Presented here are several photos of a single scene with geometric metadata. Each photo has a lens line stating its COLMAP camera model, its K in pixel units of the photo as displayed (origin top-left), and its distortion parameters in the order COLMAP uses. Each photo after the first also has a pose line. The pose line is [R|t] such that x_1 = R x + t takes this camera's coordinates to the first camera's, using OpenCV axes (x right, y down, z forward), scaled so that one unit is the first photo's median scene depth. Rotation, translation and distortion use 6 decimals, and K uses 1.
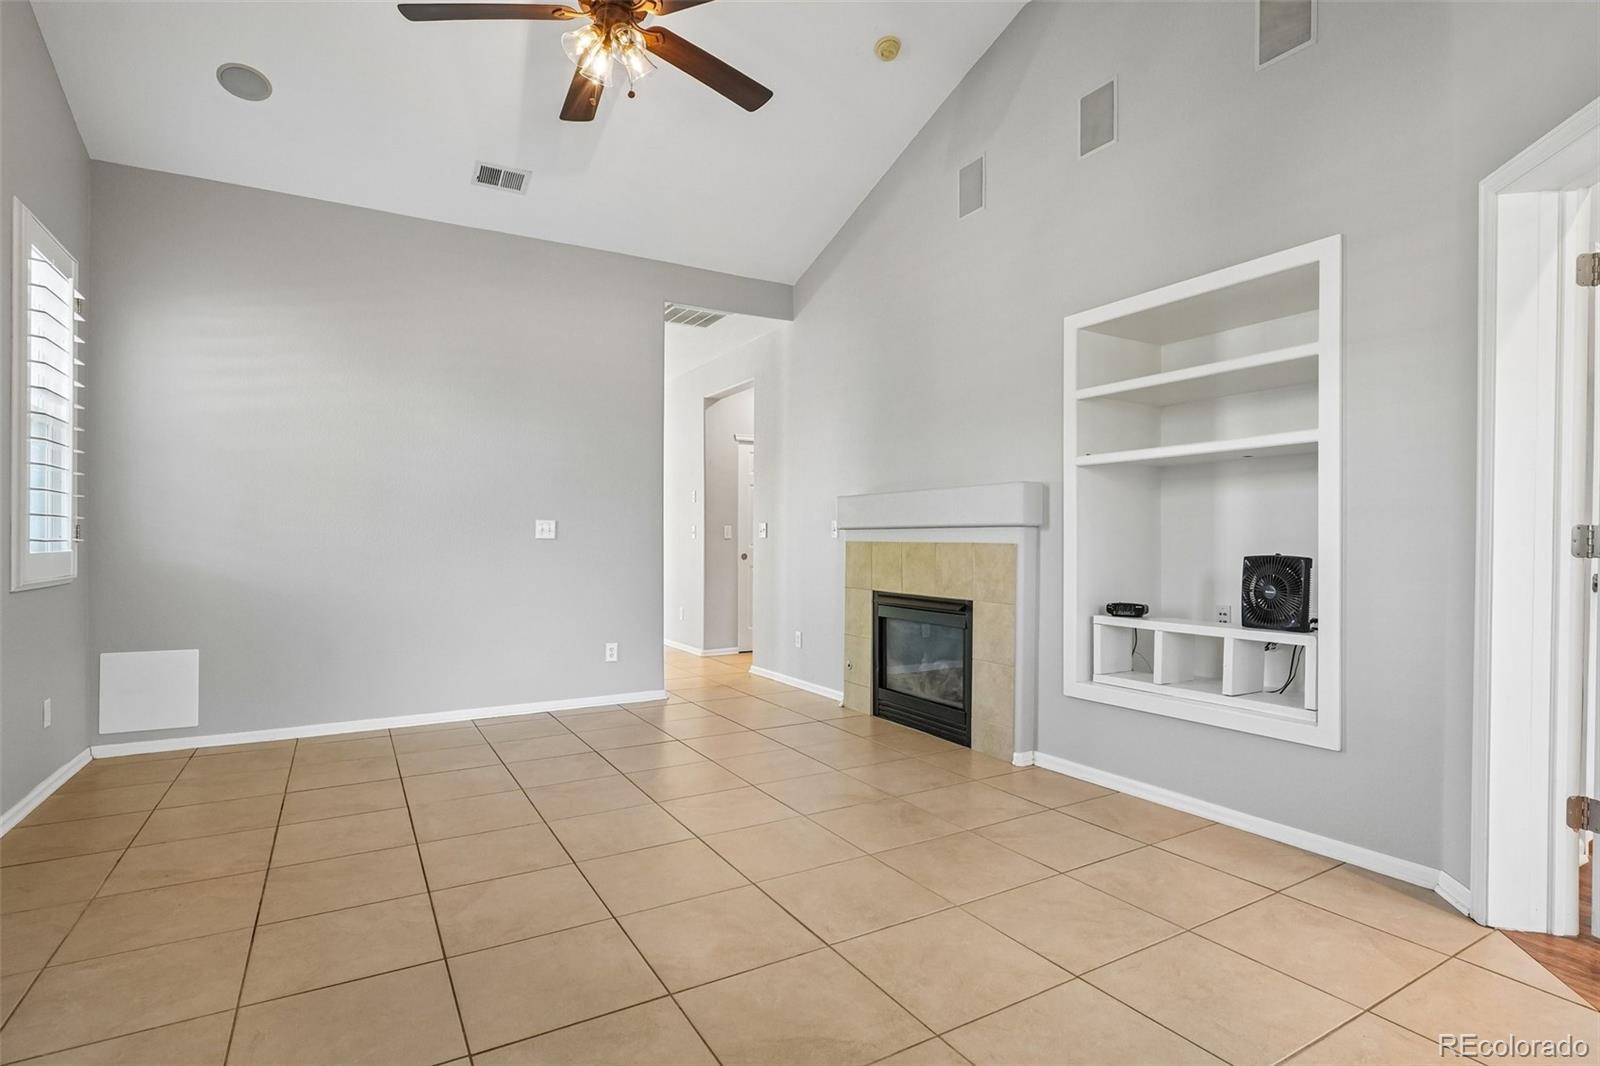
lens RADIAL K [[802.5, 0, 809.3], [0, 802.5, 531.1], [0, 0, 1]] dist [-0.036700, 0.009650]
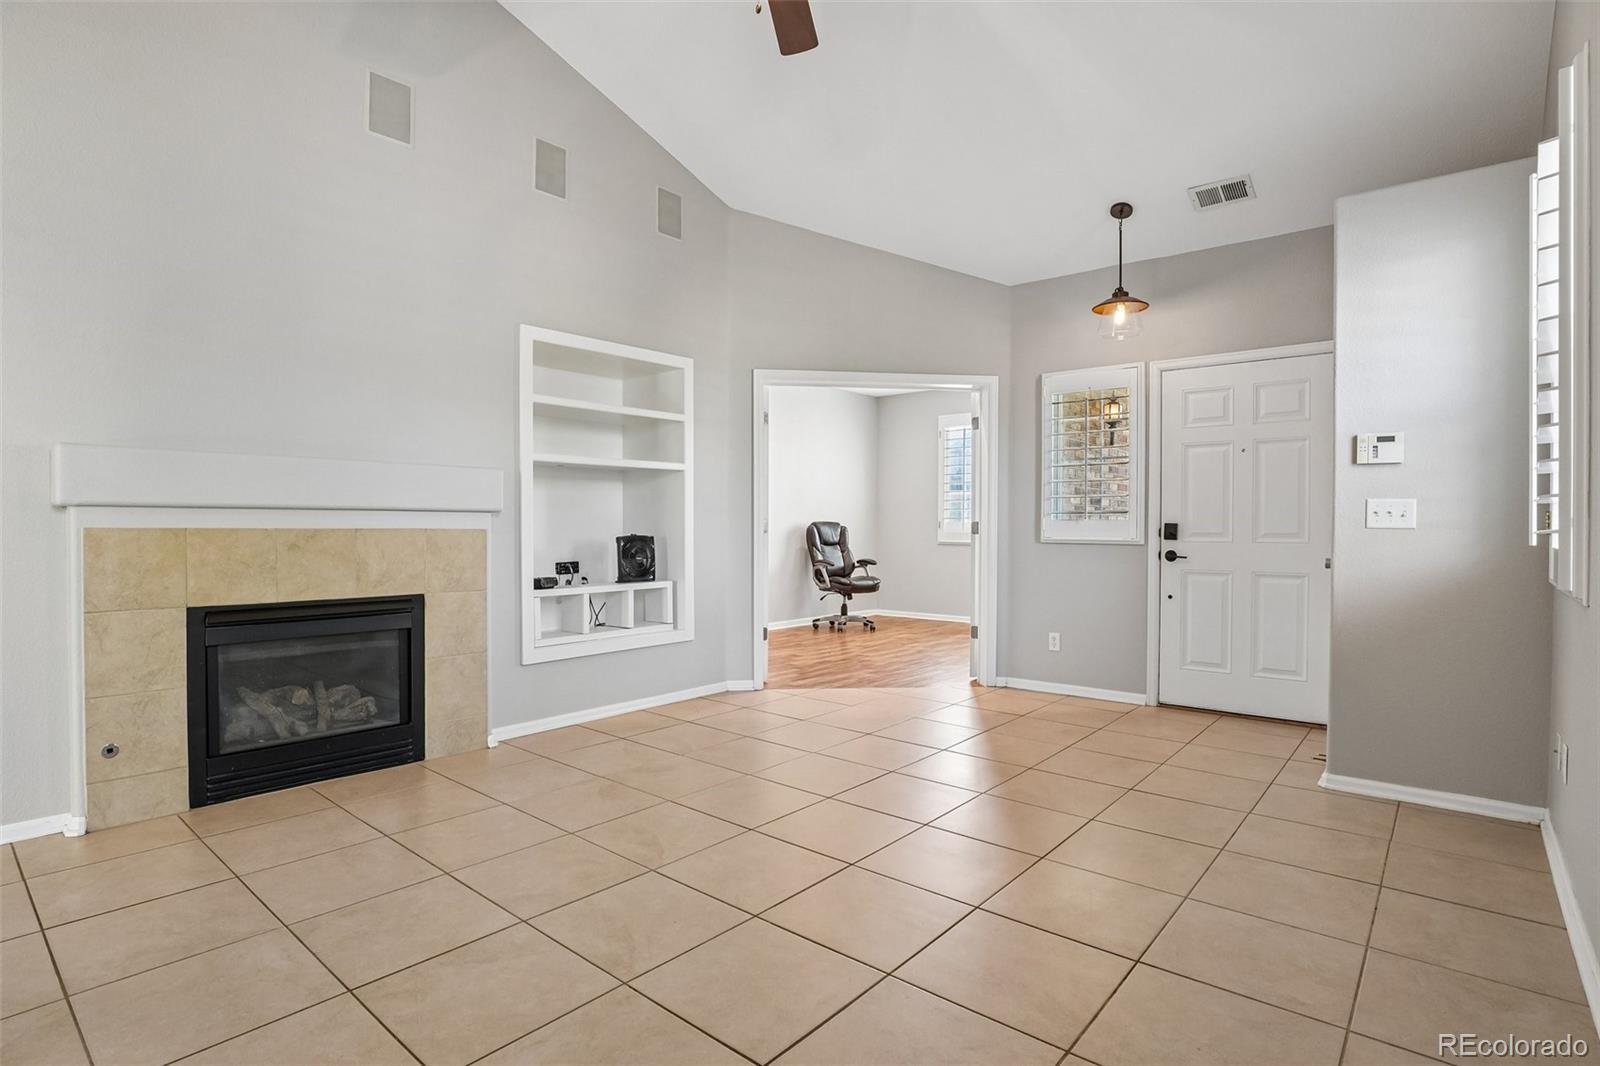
lens RADIAL K [[802.5, 0, 804.3], [0, 802.5, 530.1], [0, 0, 1]] dist [-0.036700, 0.009650]
pose [[-0.333041, -0.008853, 0.942871, -0.785677], [-0.014294, 0.999888, 0.004339, 0.006249], [-0.942804, -0.012032, -0.333130, 0.917222]]
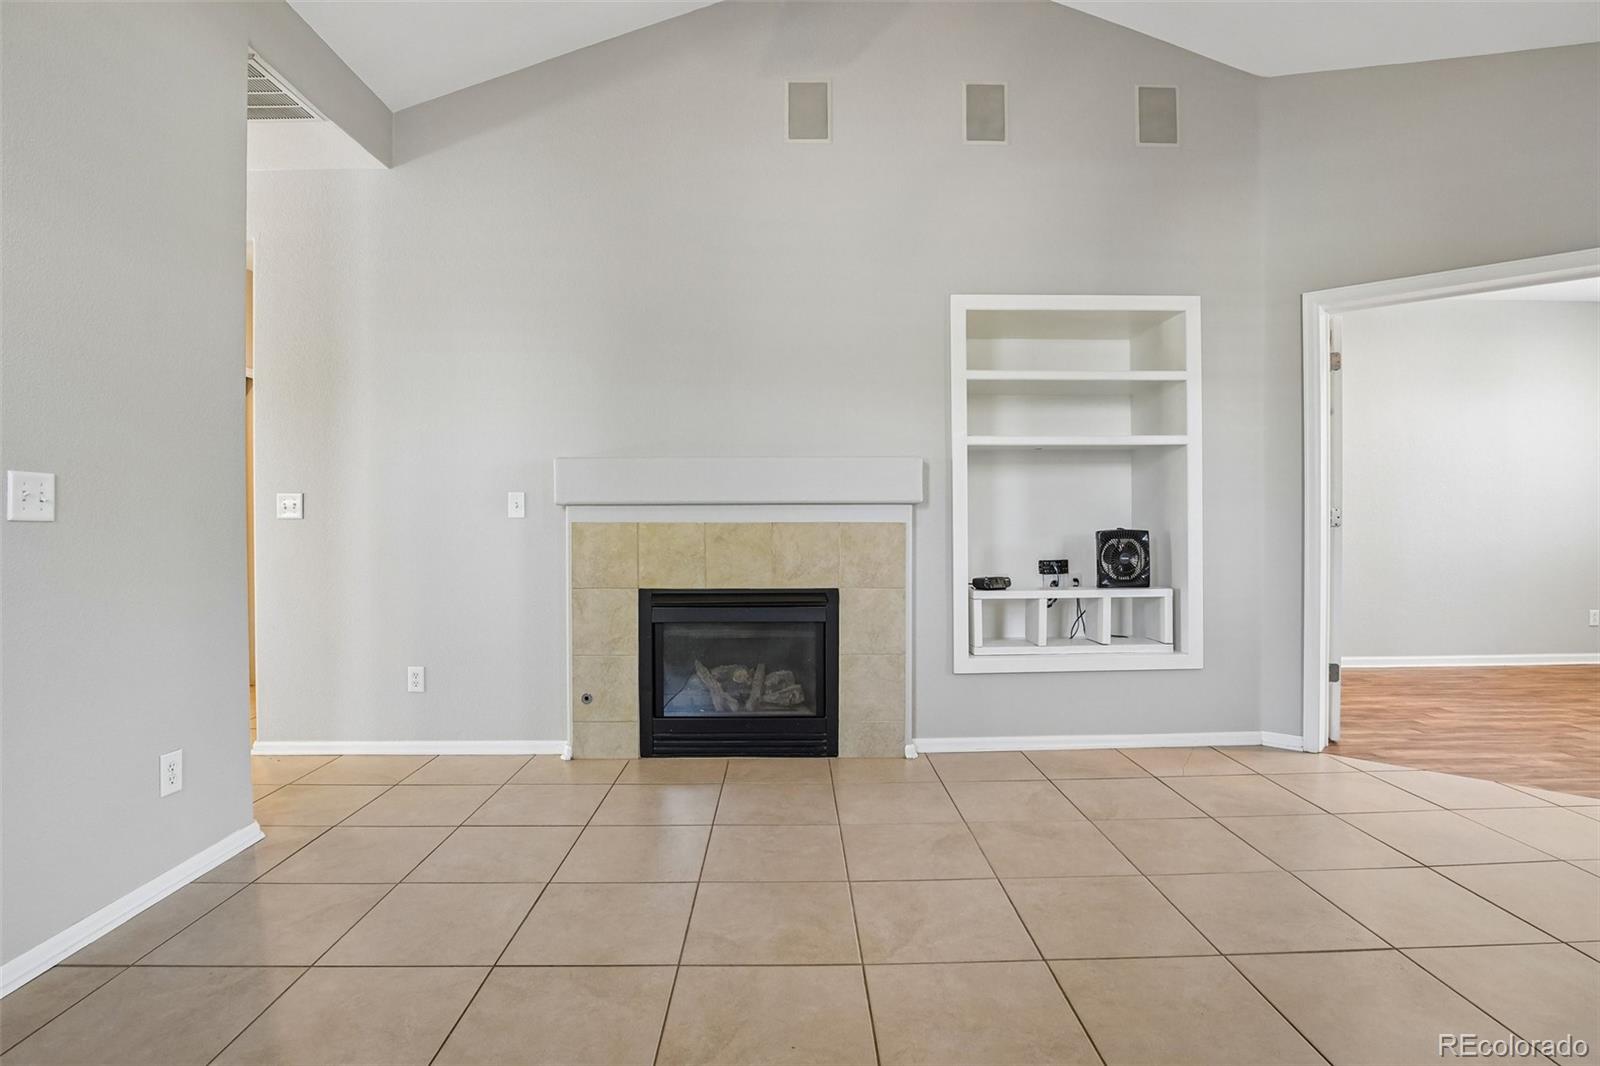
lens RADIAL K [[802.5, 0, 804.8], [0, 802.5, 524.7], [0, 0, 1]] dist [-0.036700, 0.009650]
pose [[0.486453, -0.008724, 0.873663, -0.592511], [-0.003815, 0.999919, 0.012109, 0.006820], [-0.873698, -0.009224, 0.486381, 0.619205]]
